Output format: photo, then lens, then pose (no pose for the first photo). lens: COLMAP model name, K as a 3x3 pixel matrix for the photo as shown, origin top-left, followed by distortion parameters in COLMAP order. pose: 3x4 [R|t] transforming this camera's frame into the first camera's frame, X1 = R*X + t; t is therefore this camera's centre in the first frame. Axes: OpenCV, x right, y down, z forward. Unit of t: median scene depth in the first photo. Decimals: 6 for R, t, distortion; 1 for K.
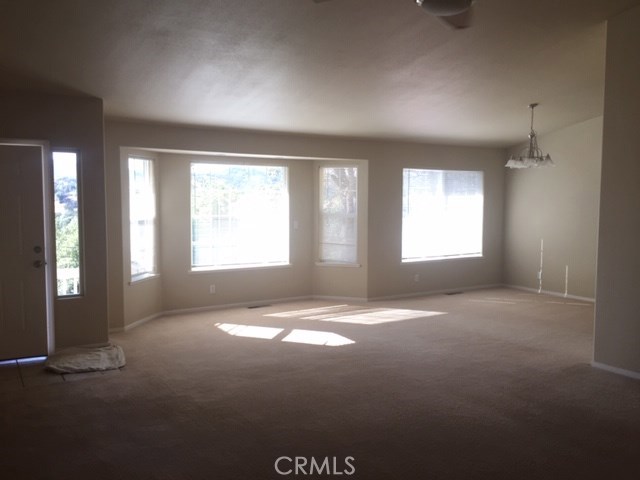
lens RADIAL K [[549.3, 0, 320.0], [0, 549.3, 240.0], [0, 0, 1]] dist [0.045574, -0.006195]
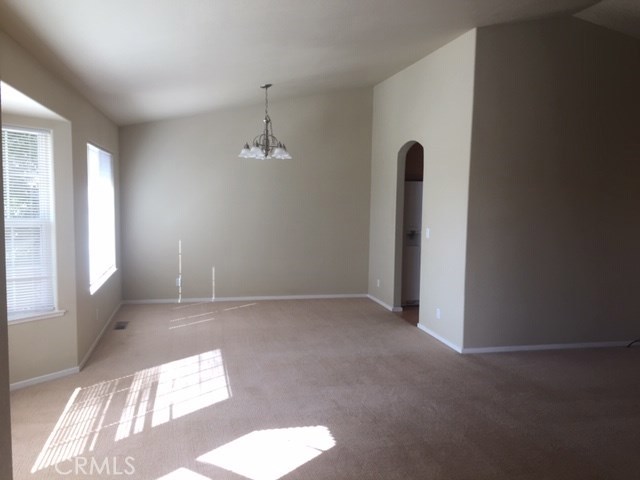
lens RADIAL K [[549.3, 0, 320.0], [0, 549.3, 240.0], [0, 0, 1]] dist [0.045574, -0.006195]
pose [[0.332090, -0.078127, 0.940007, -0.341504], [0.060034, 0.996294, 0.061596, -0.042390], [-0.941335, 0.035976, 0.335549, 0.529885]]
